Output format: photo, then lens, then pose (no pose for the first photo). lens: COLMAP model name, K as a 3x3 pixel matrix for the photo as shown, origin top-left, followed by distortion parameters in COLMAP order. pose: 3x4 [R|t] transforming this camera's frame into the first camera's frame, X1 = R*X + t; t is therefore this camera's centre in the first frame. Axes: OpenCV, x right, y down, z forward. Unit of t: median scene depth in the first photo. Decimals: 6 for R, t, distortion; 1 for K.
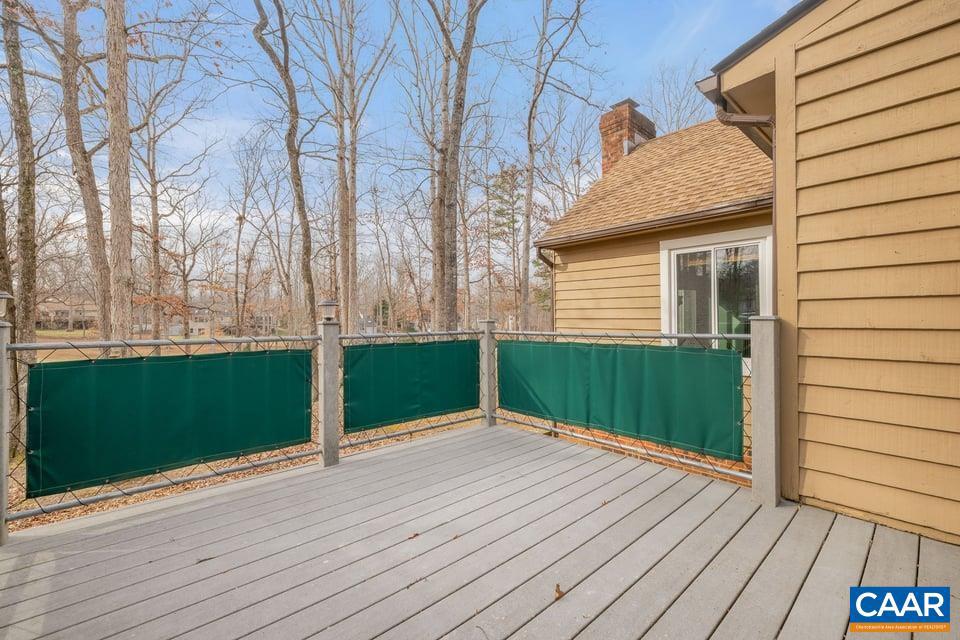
lens RADIAL K [[398.9, 0, 480.0], [0, 398.9, 320.0], [0, 0, 1]] dist [0.002150, 0.000545]
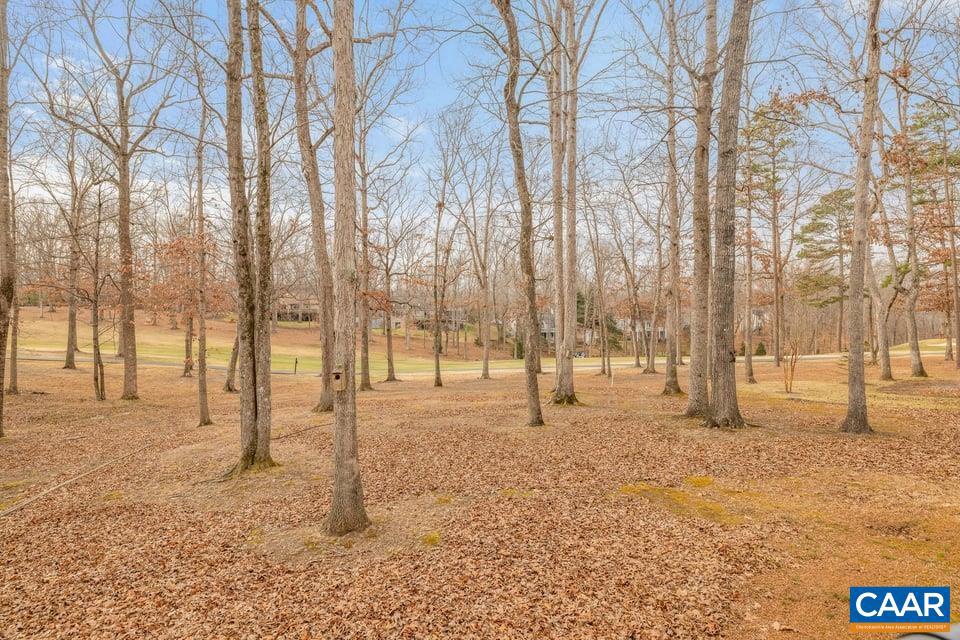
lens RADIAL K [[442.8, 0, 480.0], [0, 442.8, 320.0], [0, 0, 1]] dist [0.000324, 0.000360]
pose [[0.915719, 0.018637, -0.401387, -0.104495], [-0.012740, 0.999768, 0.017356, -0.010319], [0.401618, -0.010780, 0.915744, 0.106390]]
